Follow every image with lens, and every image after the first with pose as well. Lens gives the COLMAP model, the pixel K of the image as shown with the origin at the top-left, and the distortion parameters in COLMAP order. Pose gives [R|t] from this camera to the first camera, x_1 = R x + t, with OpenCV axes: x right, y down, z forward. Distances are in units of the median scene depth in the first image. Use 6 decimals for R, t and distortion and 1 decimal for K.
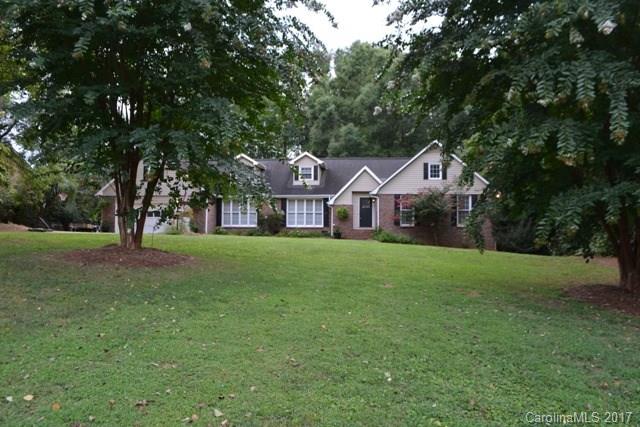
lens RADIAL K [[524.7, 0, 320.0], [0, 524.7, 213.5], [0, 0, 1]] dist [-0.000280, -0.000162]
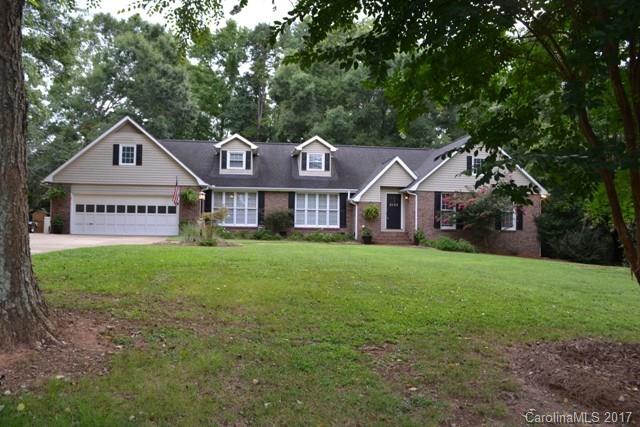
lens RADIAL K [[521.1, 0, 320.0], [0, 521.1, 213.5], [0, 0, 1]] dist [-0.090070, -0.002150]
pose [[0.971976, 0.014256, 0.234646, -0.218283], [-0.020284, 0.999523, 0.023299, -0.015427], [-0.234202, -0.027406, 0.971802, 0.207736]]
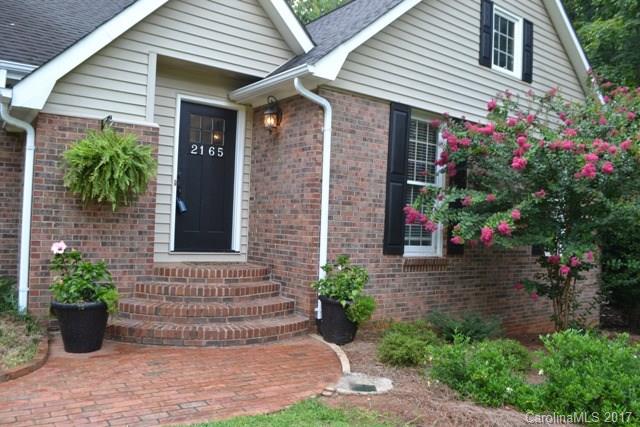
lens RADIAL K [[521.1, 0, 320.0], [0, 521.1, 213.5], [0, 0, 1]] dist [-0.090070, -0.002150]
pose [[0.739042, 0.037937, 0.672591, -0.013637], [-0.070100, 0.997324, 0.020771, 0.004310], [-0.670003, -0.062499, 0.739723, 0.799662]]
